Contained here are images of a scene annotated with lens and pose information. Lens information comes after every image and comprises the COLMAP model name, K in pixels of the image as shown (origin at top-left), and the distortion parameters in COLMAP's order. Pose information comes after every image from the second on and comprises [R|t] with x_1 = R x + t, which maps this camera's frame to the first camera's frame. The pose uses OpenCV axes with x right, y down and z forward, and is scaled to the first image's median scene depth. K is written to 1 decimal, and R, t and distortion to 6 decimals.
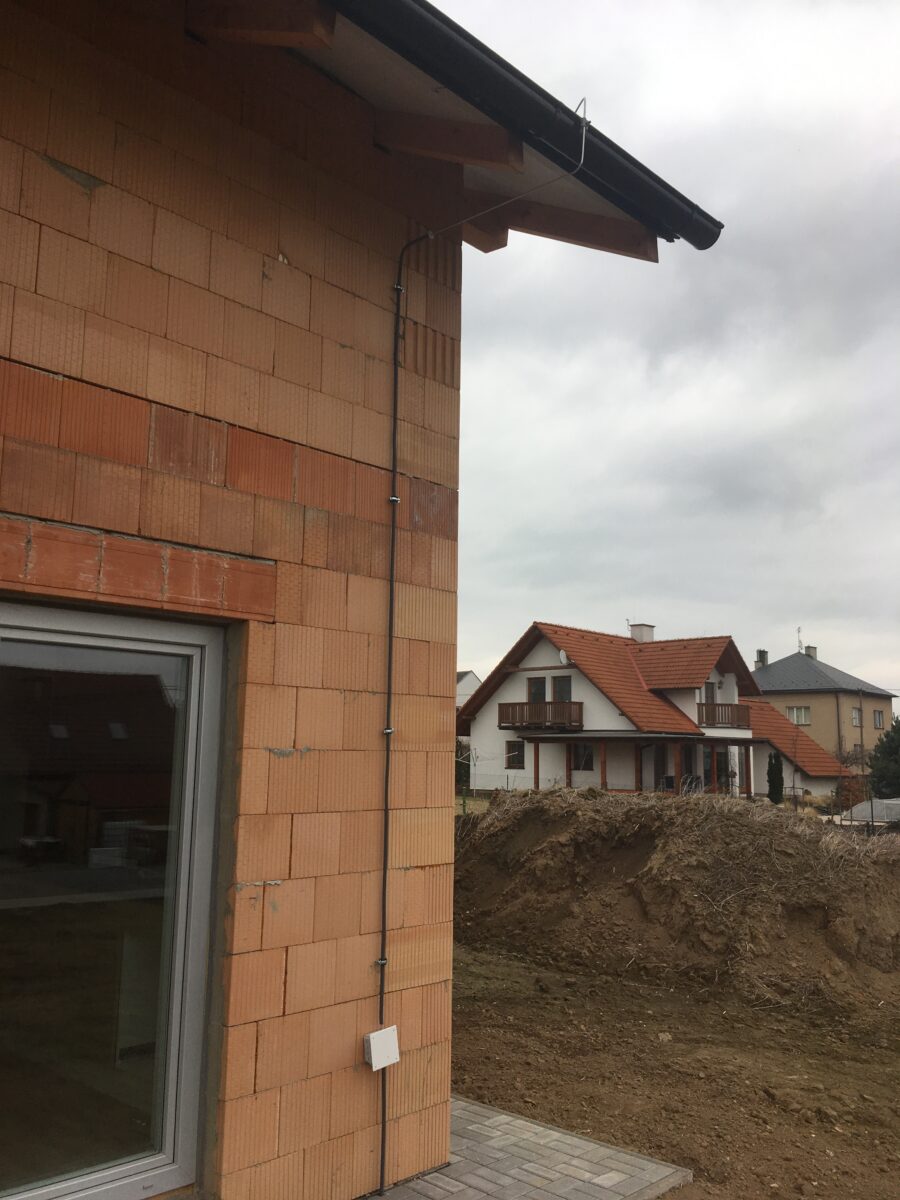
lens RADIAL K [[1003.9, 0, 450.4], [0, 1003.9, 602.1], [0, 0, 1]] dist [0.020463, 0.007179]
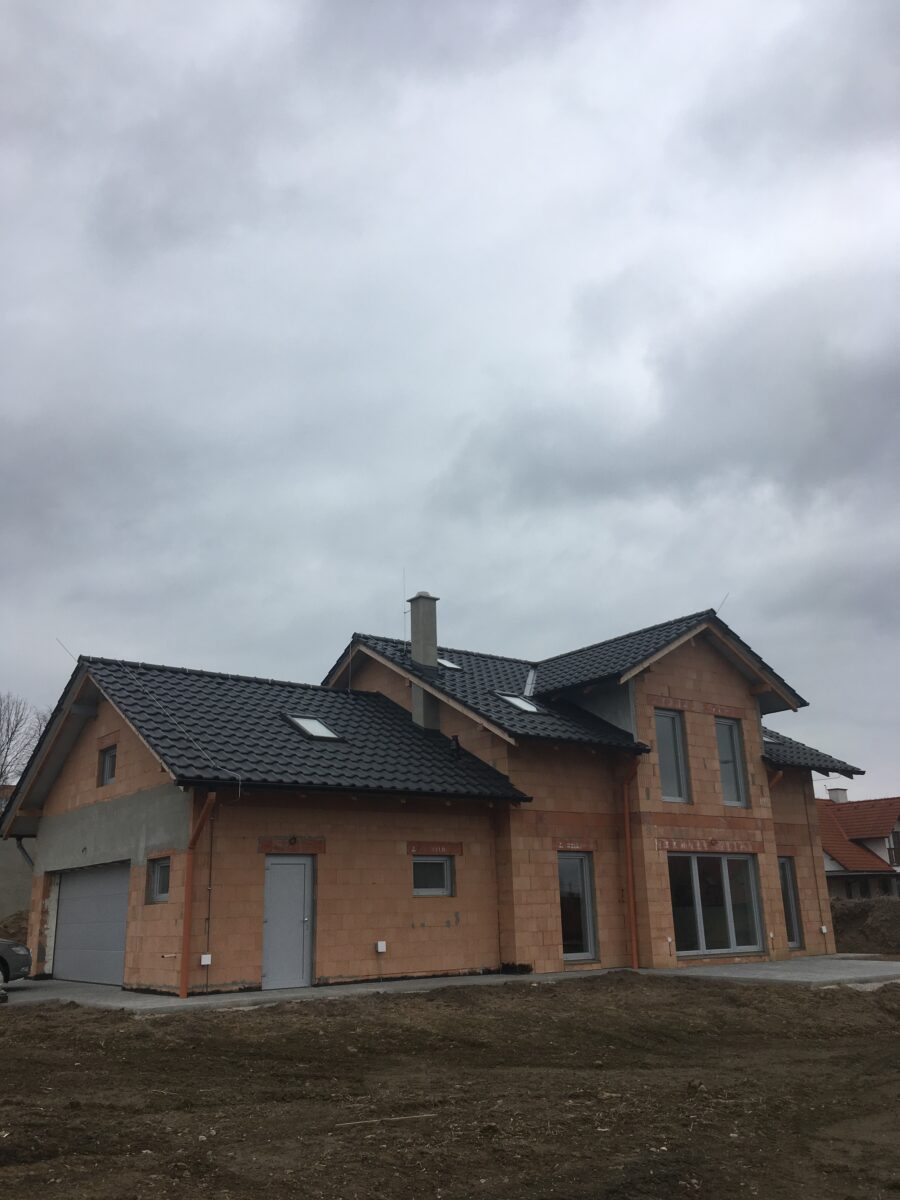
lens RADIAL K [[1003.9, 0, 448.6], [0, 1003.9, 596.5], [0, 0, 1]] dist [0.020463, 0.007179]
pose [[0.984684, -0.086478, -0.151390, -0.227101], [0.063075, 0.986199, -0.153081, -0.138959], [0.162538, 0.141188, 0.976549, -1.051312]]
